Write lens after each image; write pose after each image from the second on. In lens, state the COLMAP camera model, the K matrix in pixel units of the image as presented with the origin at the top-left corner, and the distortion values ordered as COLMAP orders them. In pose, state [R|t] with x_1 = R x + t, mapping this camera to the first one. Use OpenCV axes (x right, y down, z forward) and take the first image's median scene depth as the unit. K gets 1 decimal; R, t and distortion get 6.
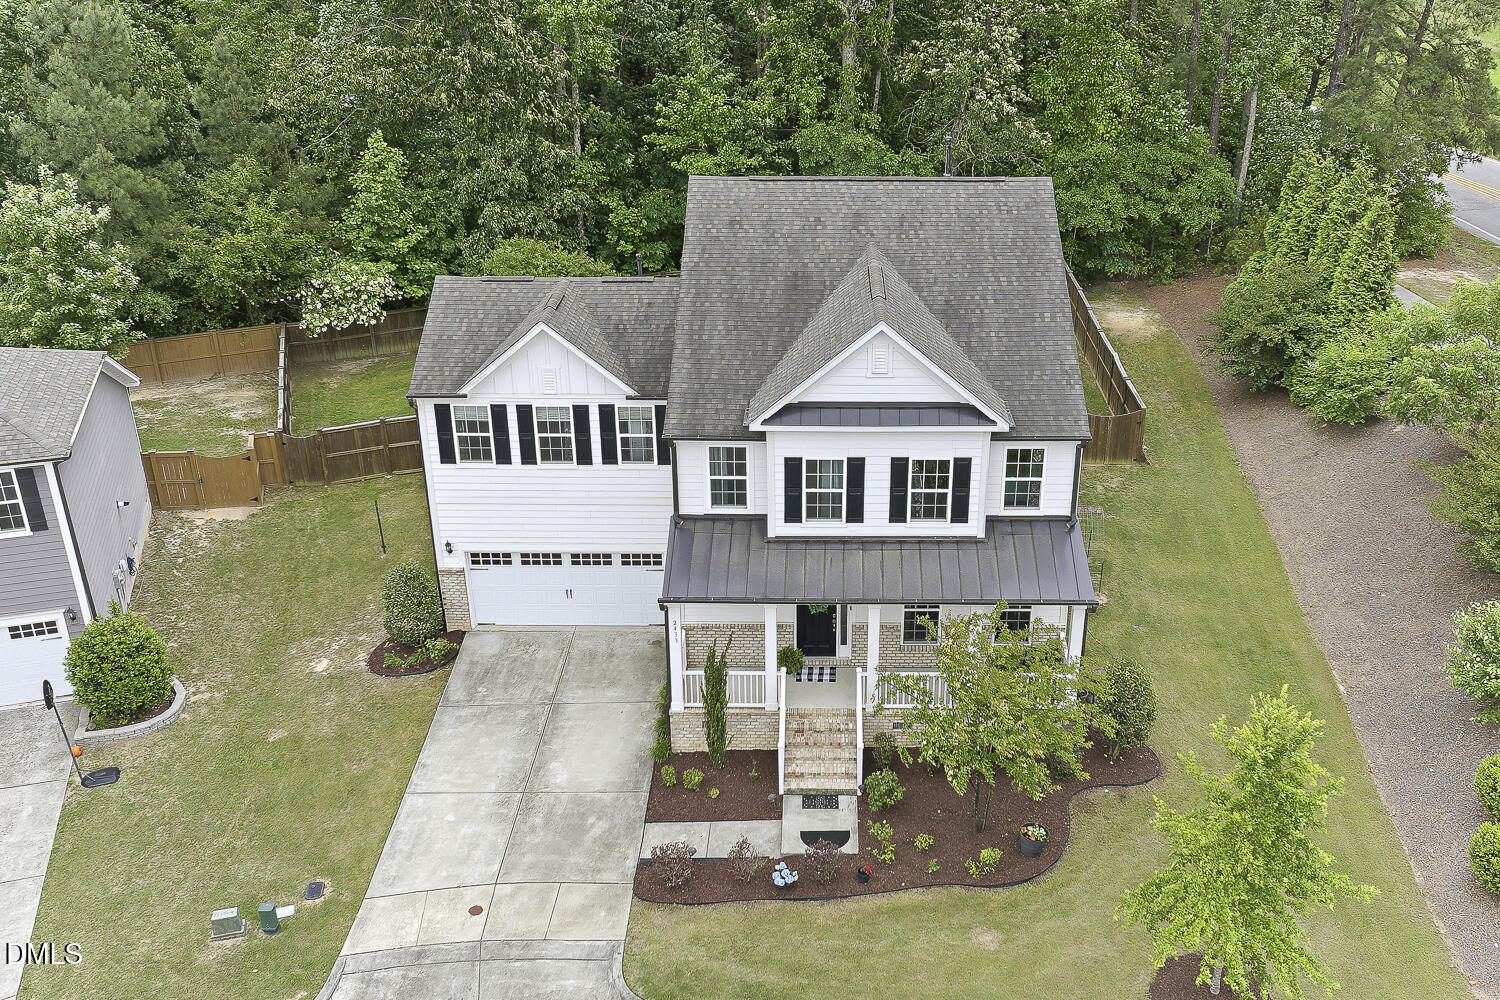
lens RADIAL K [[1425.7, 0, 807.5], [0, 1425.7, 527.5], [0, 0, 1]] dist [-0.005726, 0.000000]
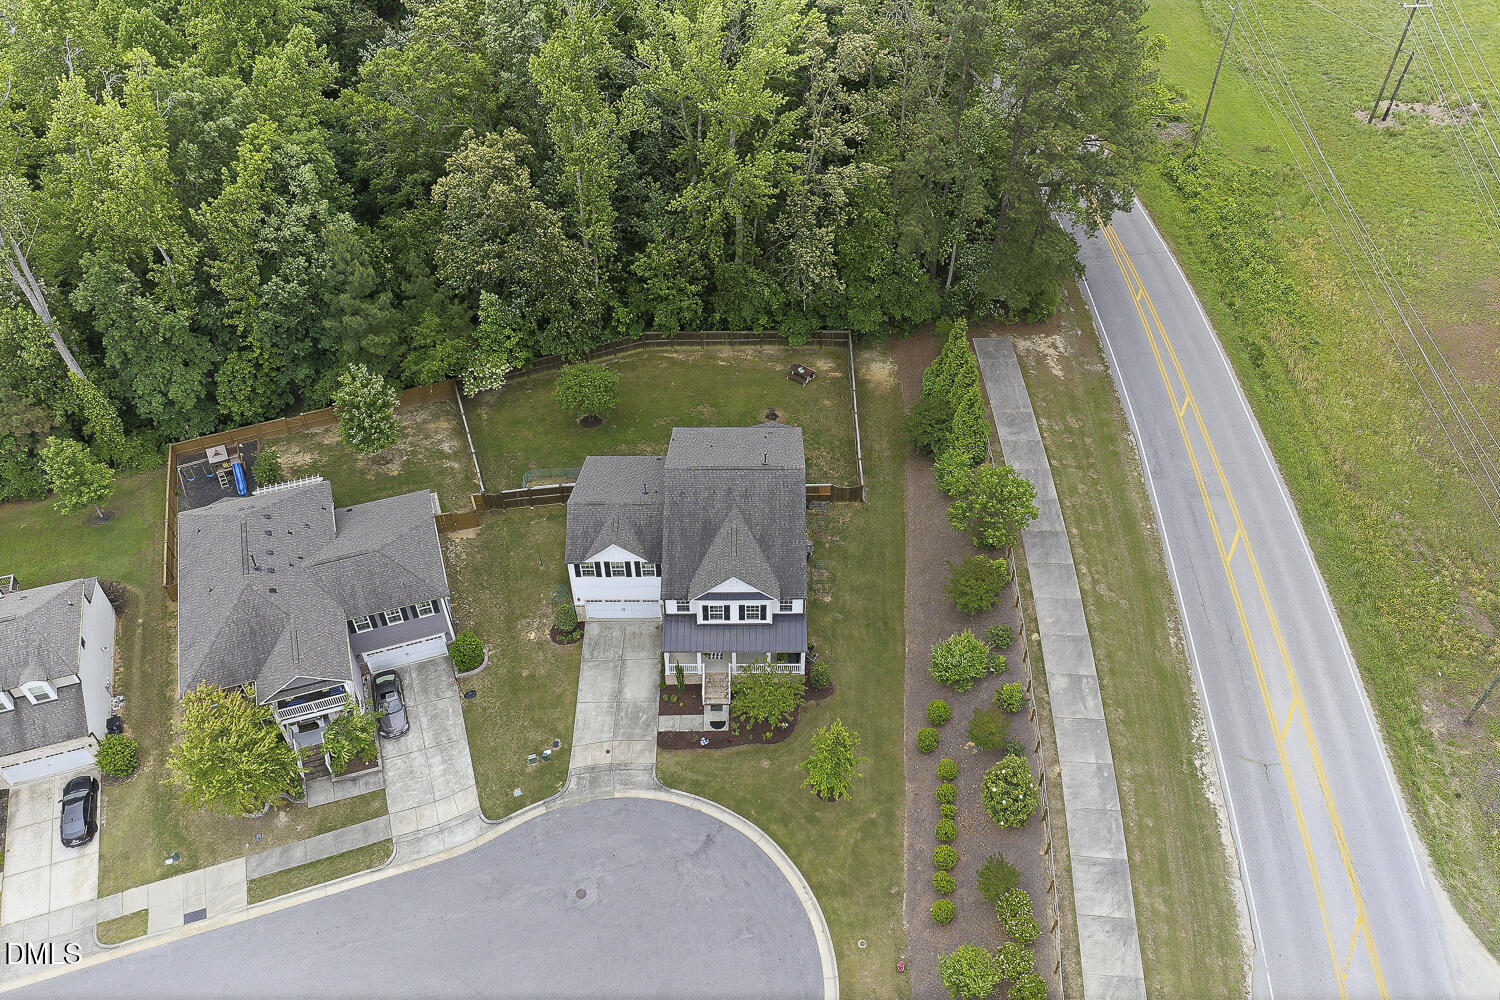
lens RADIAL K [[1224.9, 0, 749.4], [0, 1224.9, 493.1], [0, 0, 1]] dist [0.002126, -0.023620]
pose [[0.999969, -0.007864, -0.000343, 0.079798], [0.007486, 0.936597, 0.350327, -1.097603], [-0.002434, -0.350319, 0.936627, -1.219642]]
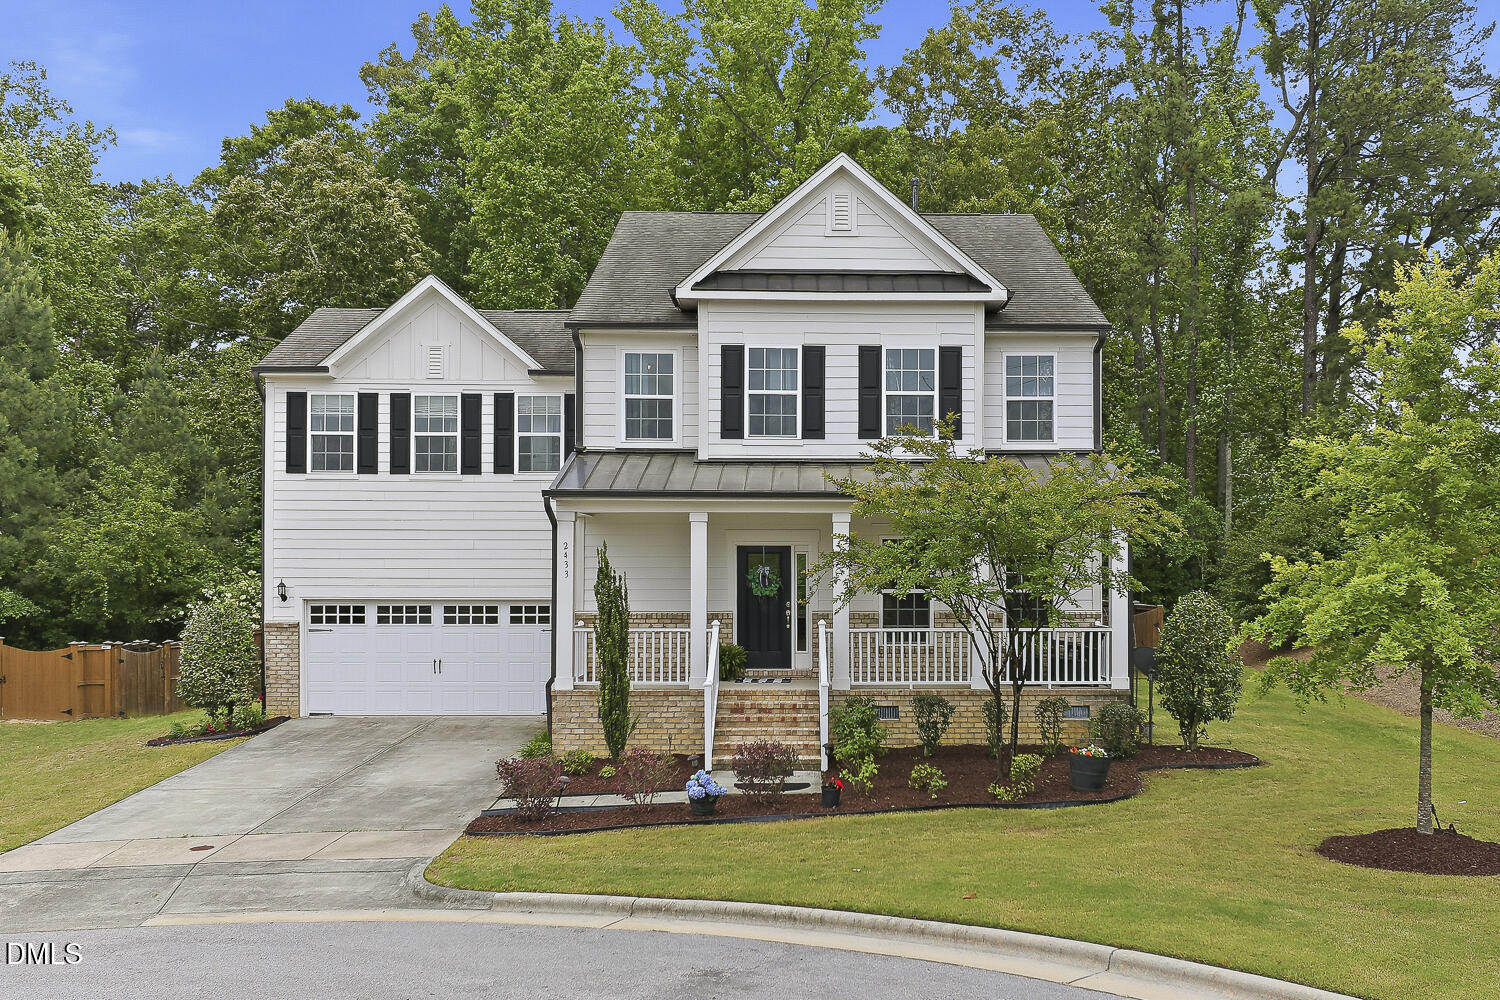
lens RADIAL K [[1425.7, 0, 824.7], [0, 1425.7, 572.2], [0, 0, 1]] dist [-0.005726, 0.000000]
pose [[0.999481, -0.000734, 0.032202, 0.014495], [0.015054, 0.894485, -0.446844, 0.392239], [-0.028476, 0.447097, 0.894032, 0.346077]]
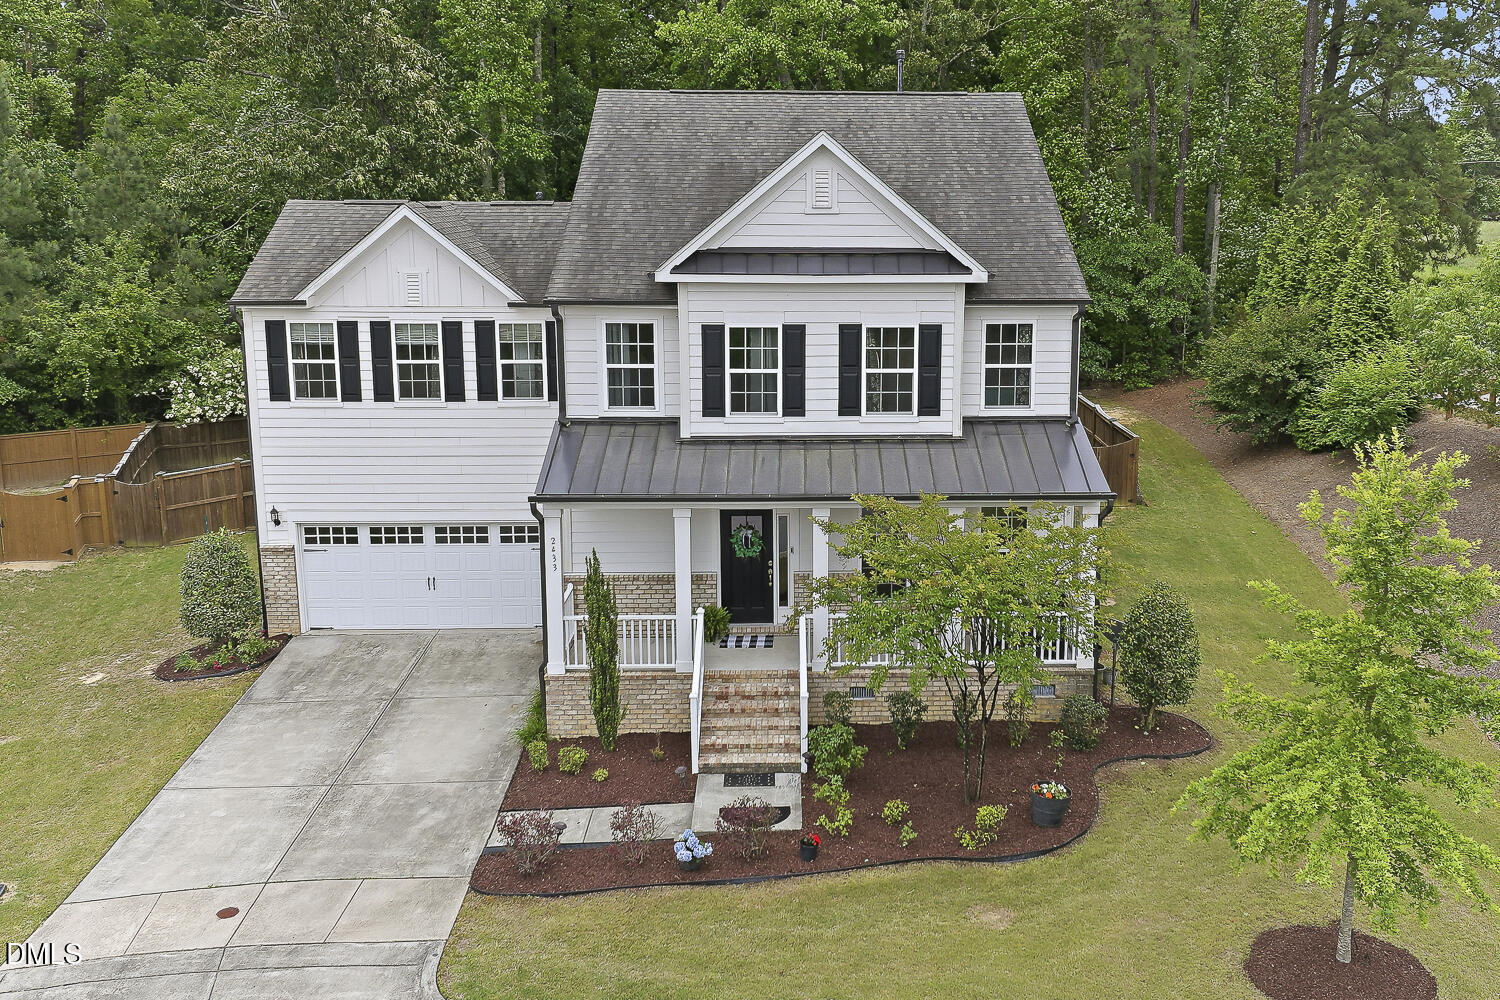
lens RADIAL K [[1425.7, 0, 840.7], [0, 1425.7, 457.0], [0, 0, 1]] dist [-0.005726, 0.000000]
pose [[0.998673, -0.006723, 0.051061, 0.018650], [0.019893, 0.964853, -0.262038, 0.216218], [-0.047504, 0.262706, 0.963706, 0.256973]]
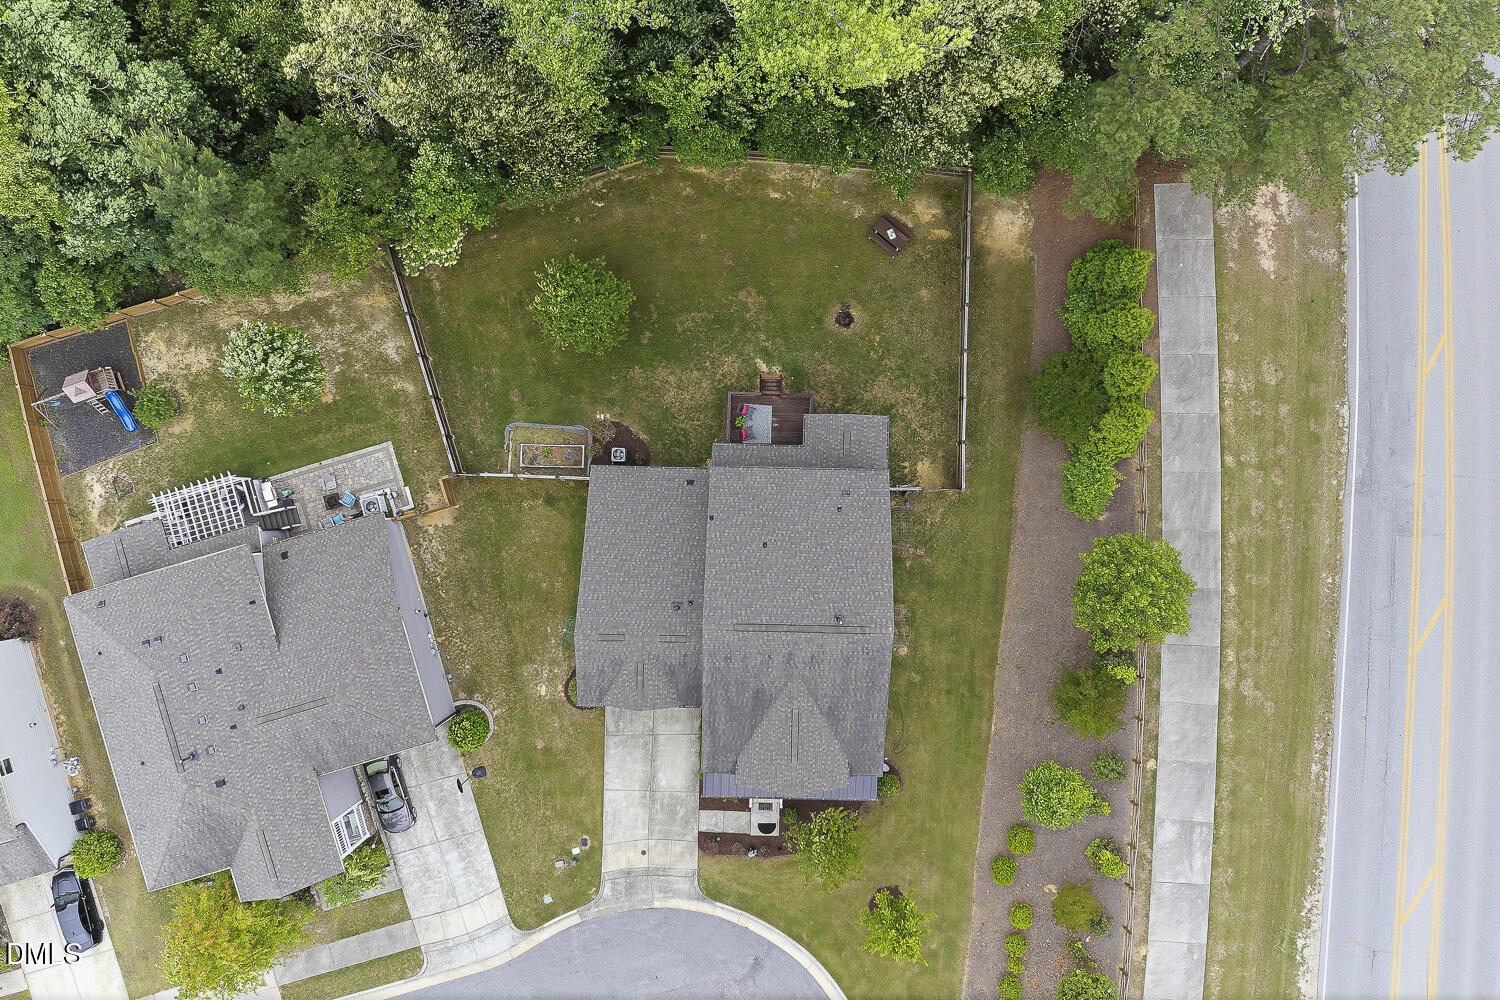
lens RADIAL K [[1224.9, 0, 751.2], [0, 1224.9, 493.0], [0, 0, 1]] dist [0.002126, -0.023620]
pose [[0.999881, 0.014855, -0.004045, -0.016010], [-0.003114, 0.452443, 0.891788, -1.997817], [0.015078, -0.891670, 0.452436, 0.475998]]
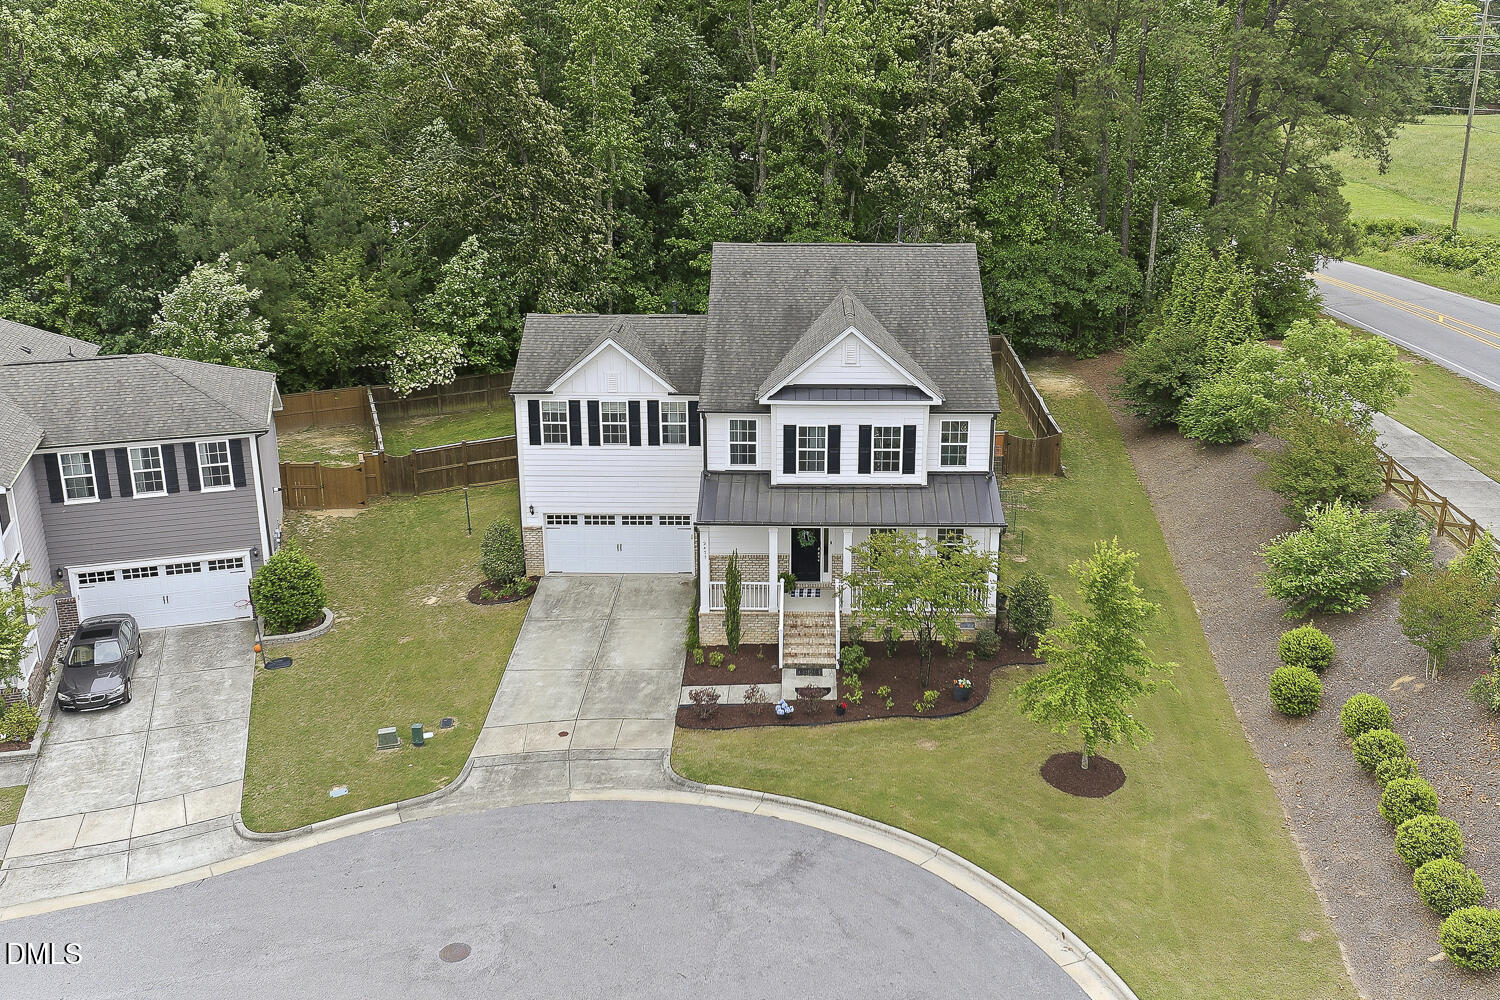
lens RADIAL K [[1425.7, 0, 788.4], [0, 1425.7, 450.2], [0, 0, 1]] dist [-0.005726, 0.000000]
pose [[0.999999, 0.000910, -0.001212, -0.009301], [-0.001086, 0.988072, -0.153989, 0.185604], [0.001057, 0.153990, 0.988072, -0.377538]]
